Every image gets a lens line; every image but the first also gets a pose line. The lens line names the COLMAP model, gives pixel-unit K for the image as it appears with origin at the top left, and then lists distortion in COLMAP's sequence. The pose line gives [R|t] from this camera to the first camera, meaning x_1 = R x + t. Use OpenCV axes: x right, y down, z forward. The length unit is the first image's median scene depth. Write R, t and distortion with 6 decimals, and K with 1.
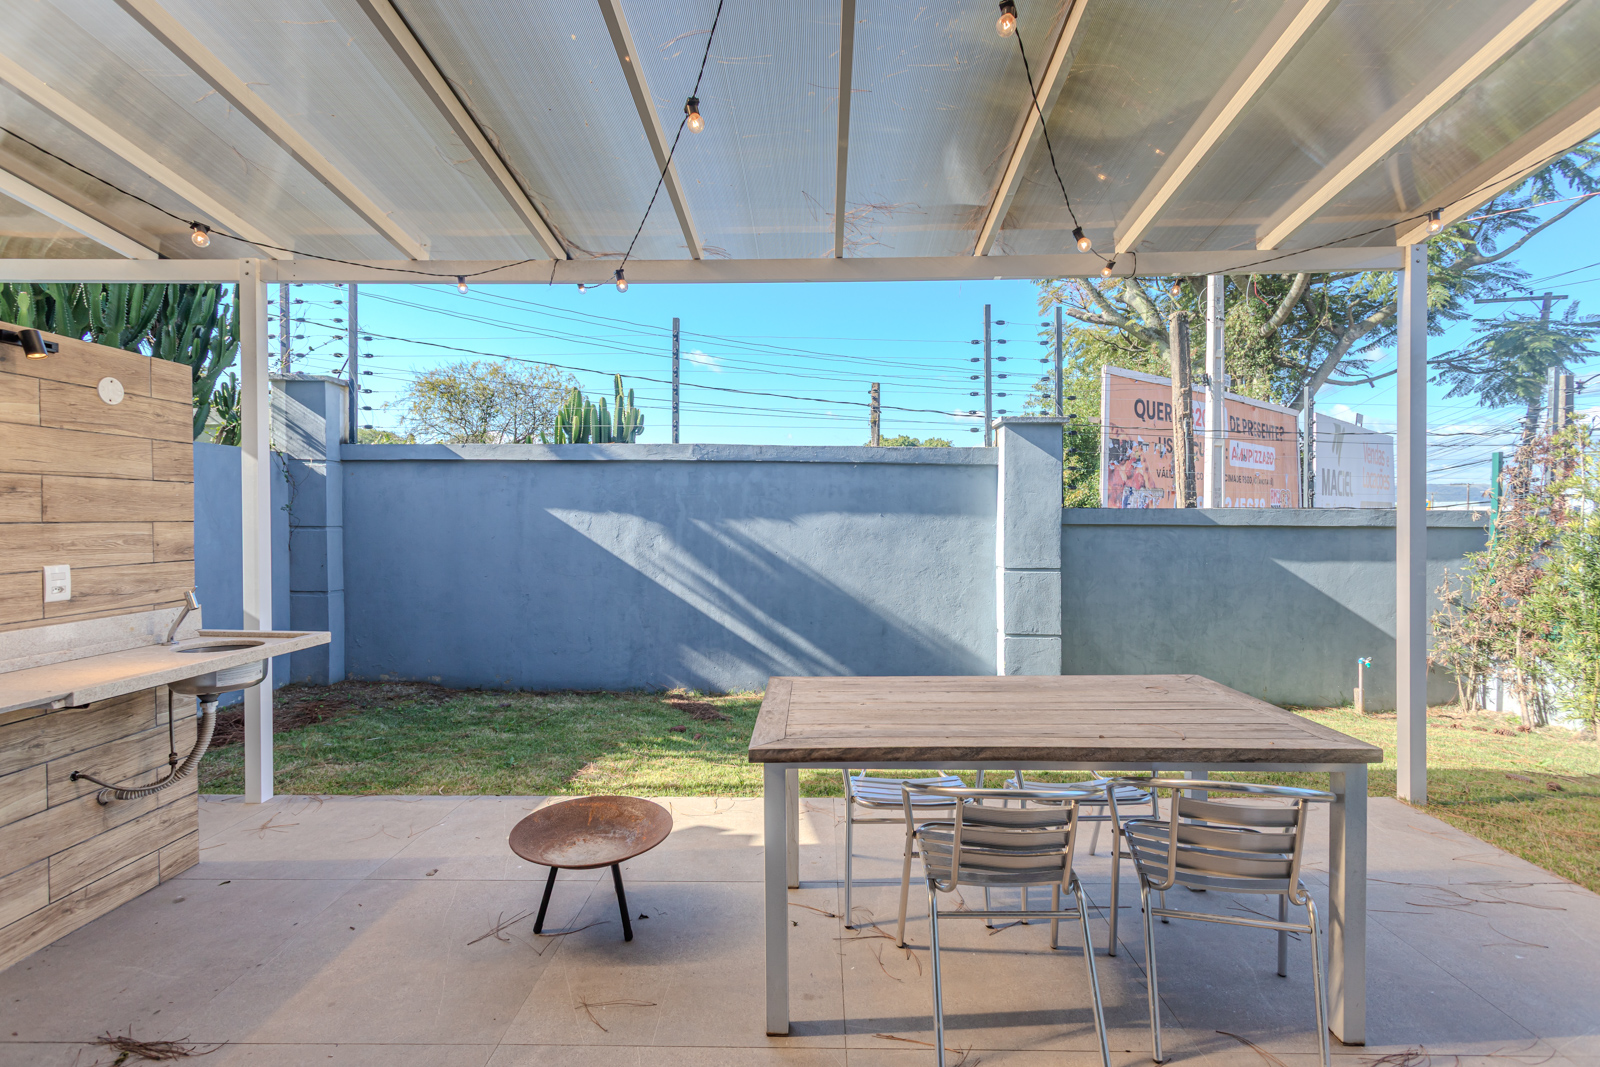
lens RADIAL K [[757.6, 0, 814.2], [0, 757.6, 531.1], [0, 0, 1]] dist [0.000486, 0.001412]
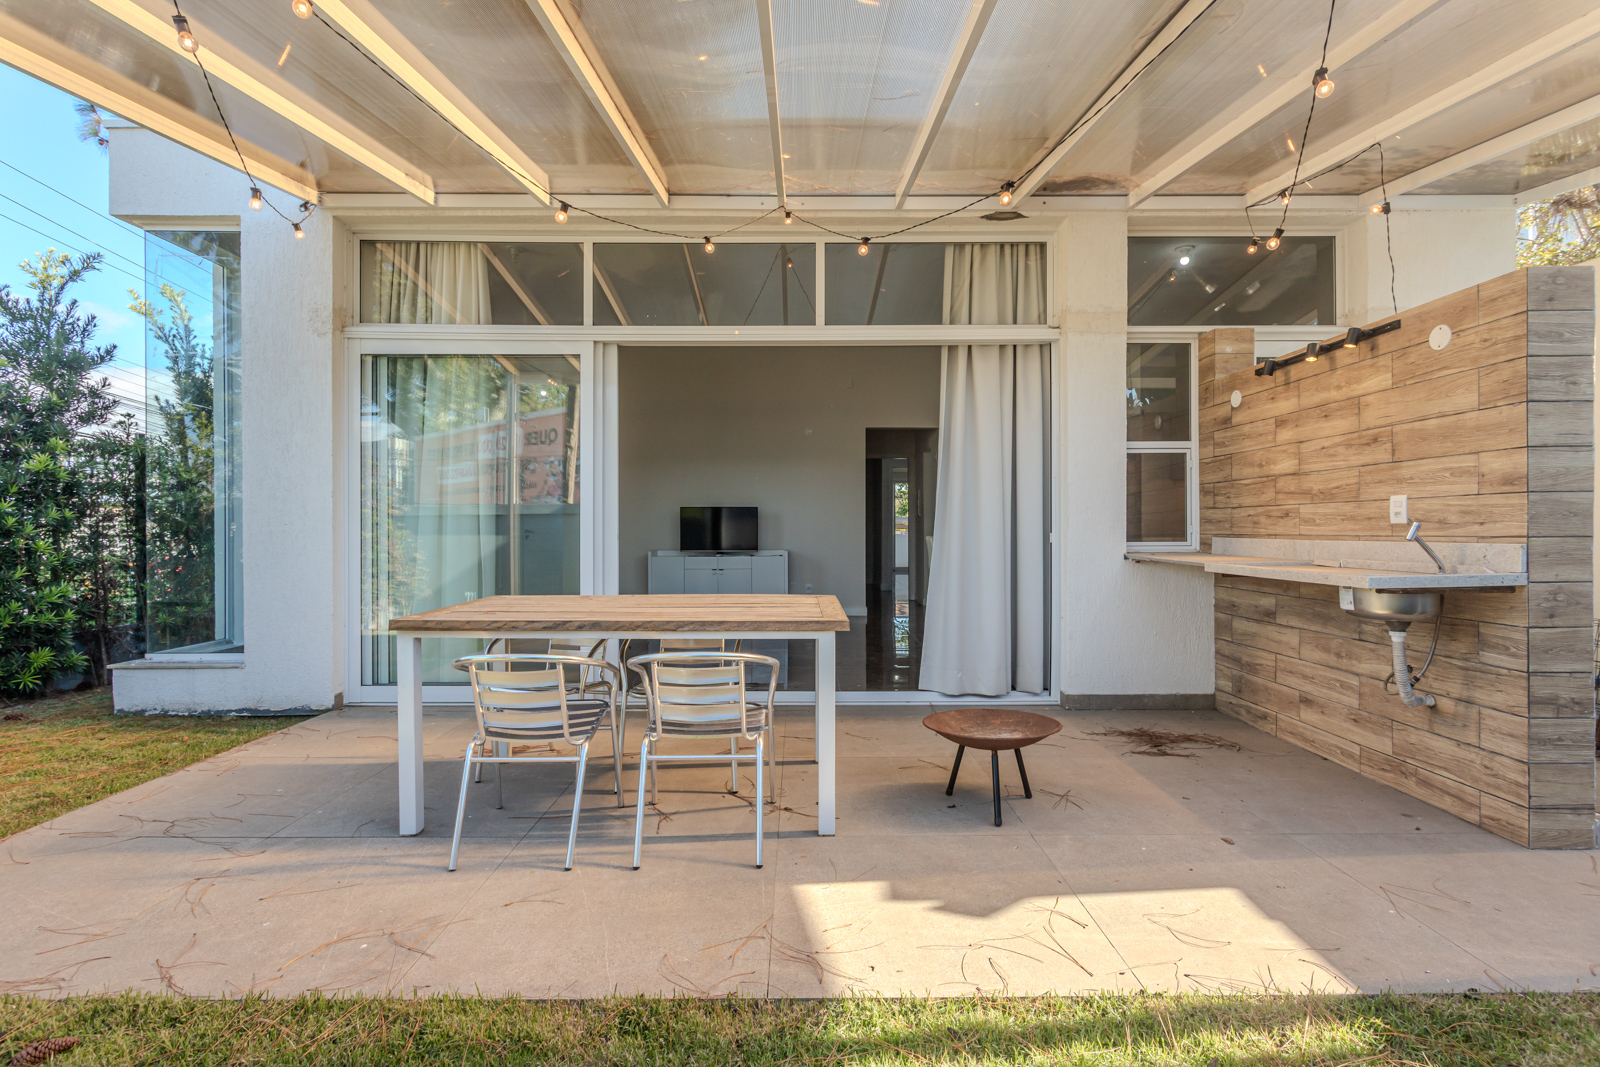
lens RADIAL K [[757.6, 0, 808.3], [0, 757.6, 531.8], [0, 0, 1]] dist [0.000486, 0.001412]
pose [[-0.999566, 0.004210, -0.029147, 0.009610], [0.003576, 0.999756, 0.021777, 0.029624], [0.029232, 0.021664, -0.999338, 0.882244]]
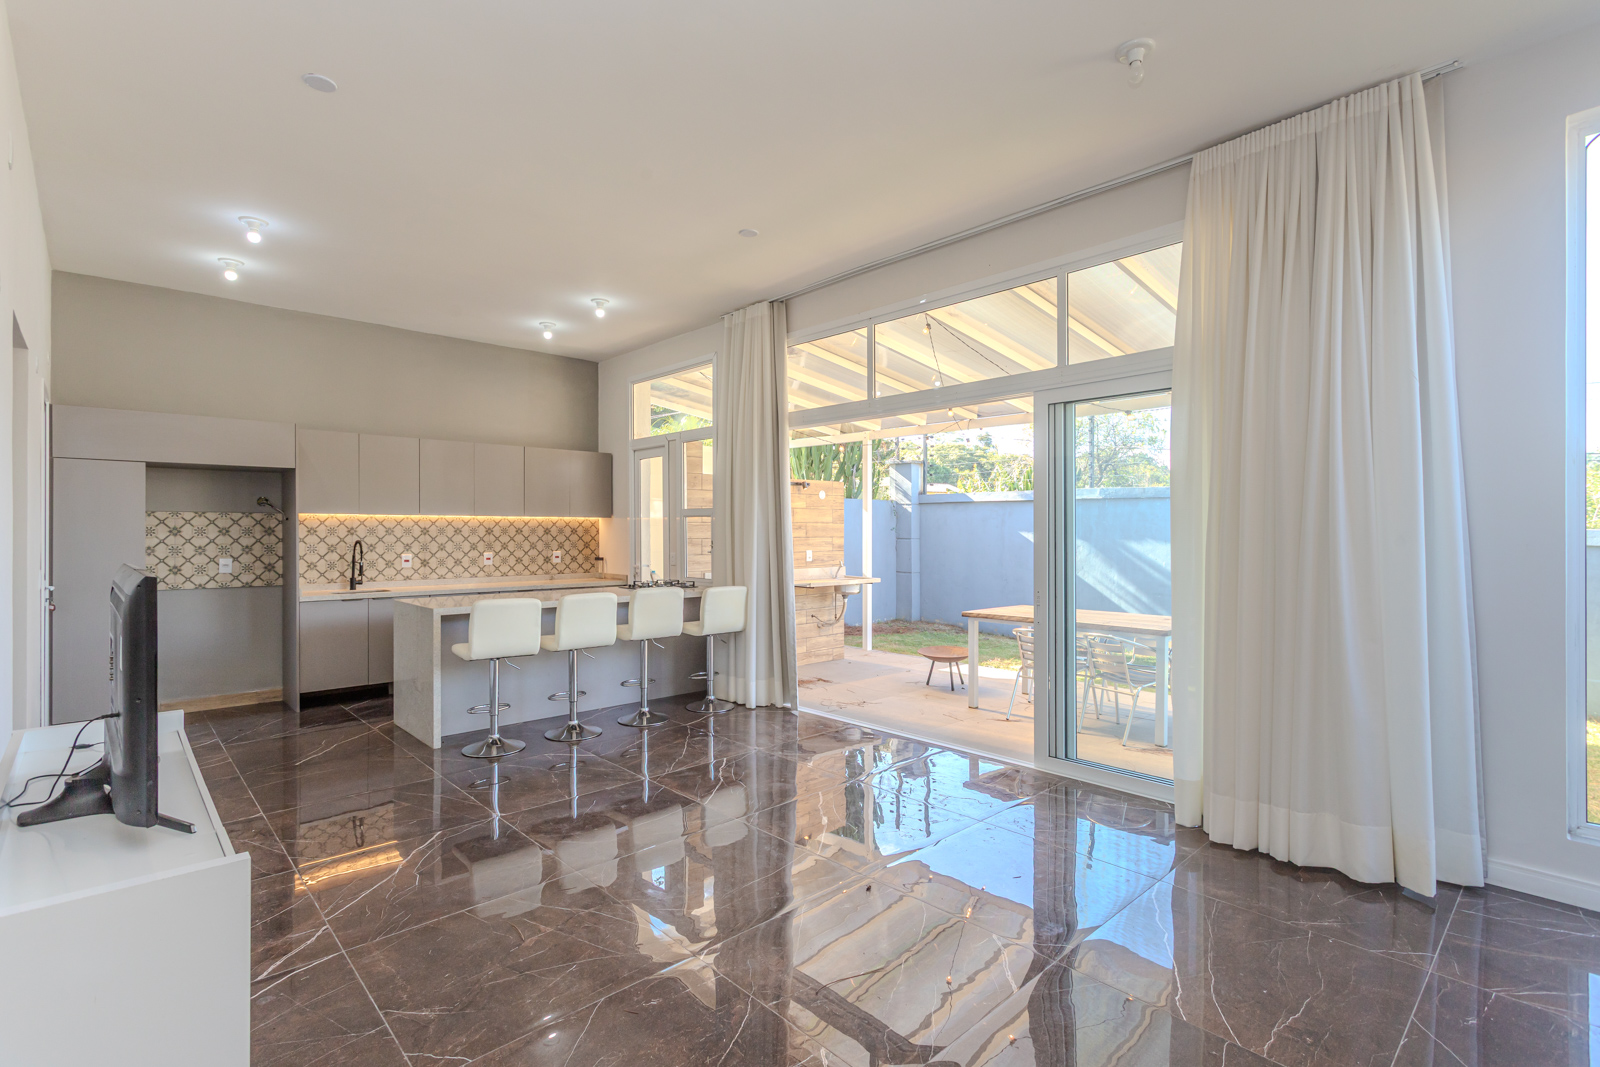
lens RADIAL K [[757.6, 0, 801.3], [0, 757.6, 527.2], [0, 0, 1]] dist [0.000486, 0.001412]
pose [[0.691773, -0.000680, -0.722114, 0.536450], [-0.014320, 0.999790, -0.014660, -0.002738], [0.721973, 0.020482, 0.691618, -0.516143]]
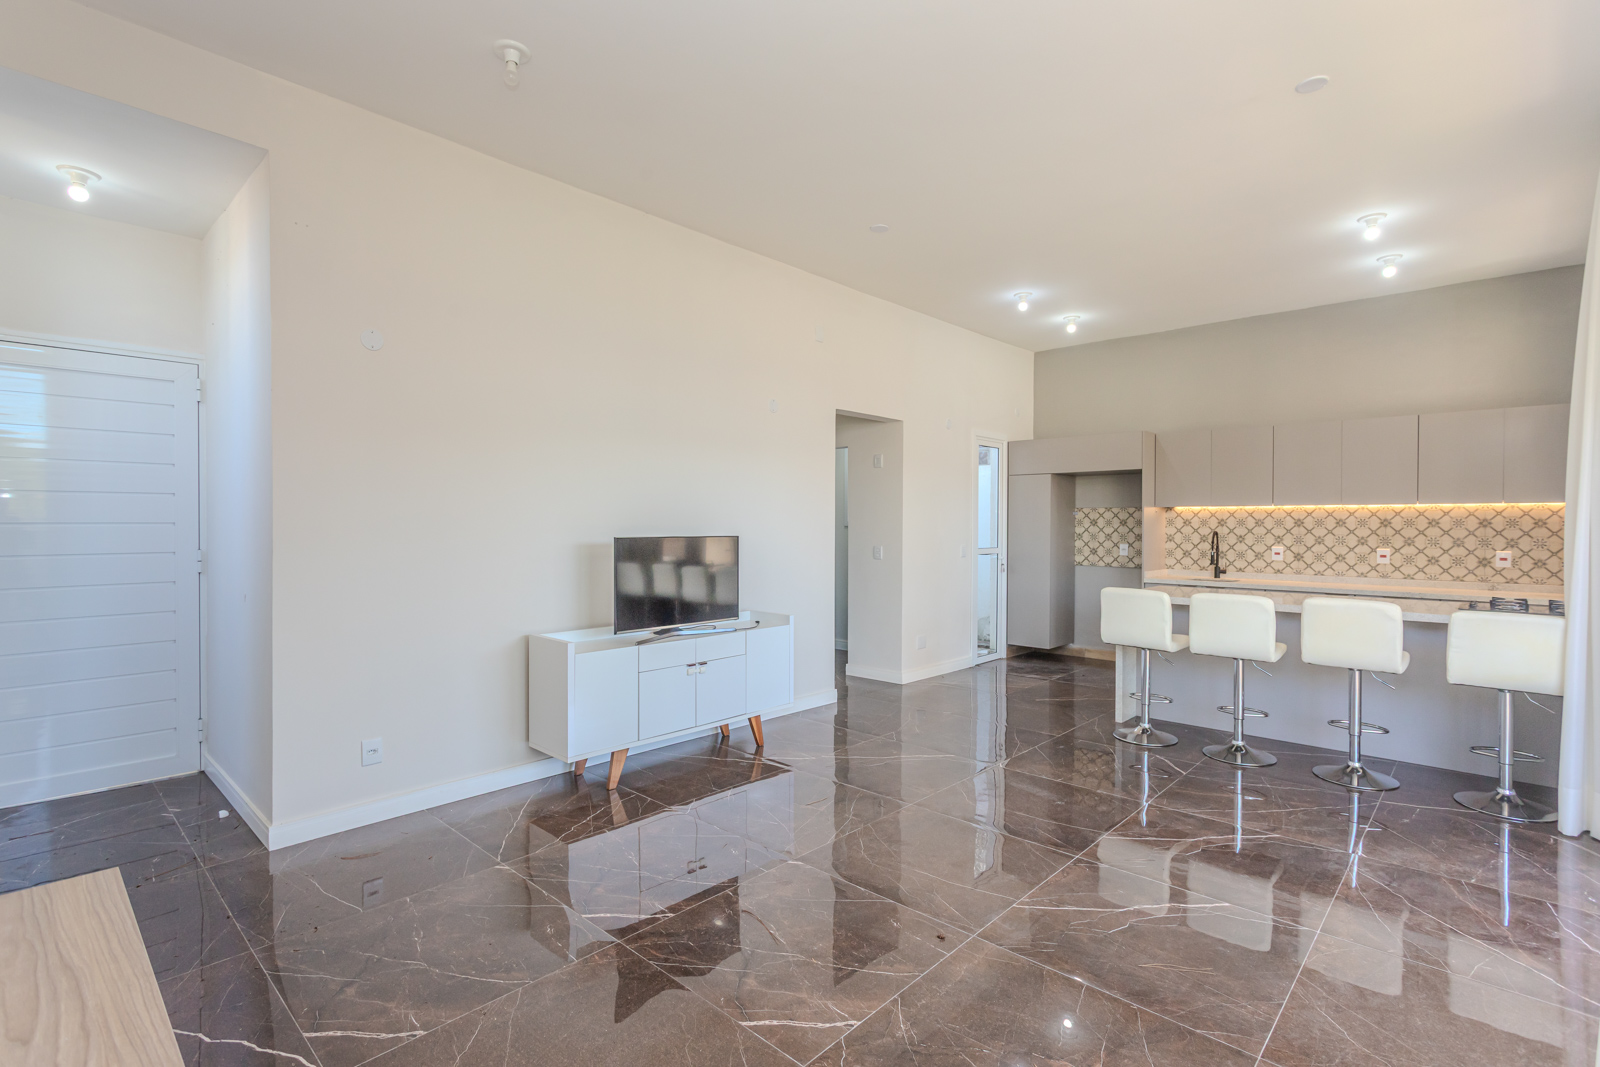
lens RADIAL K [[757.6, 0, 795.8], [0, 757.6, 528.4], [0, 0, 1]] dist [0.000486, 0.001412]
pose [[-0.680791, 0.007213, -0.732442, 0.575573], [-0.012981, 0.999676, 0.021910, -0.011300], [0.732363, 0.024424, -0.680477, 0.058552]]
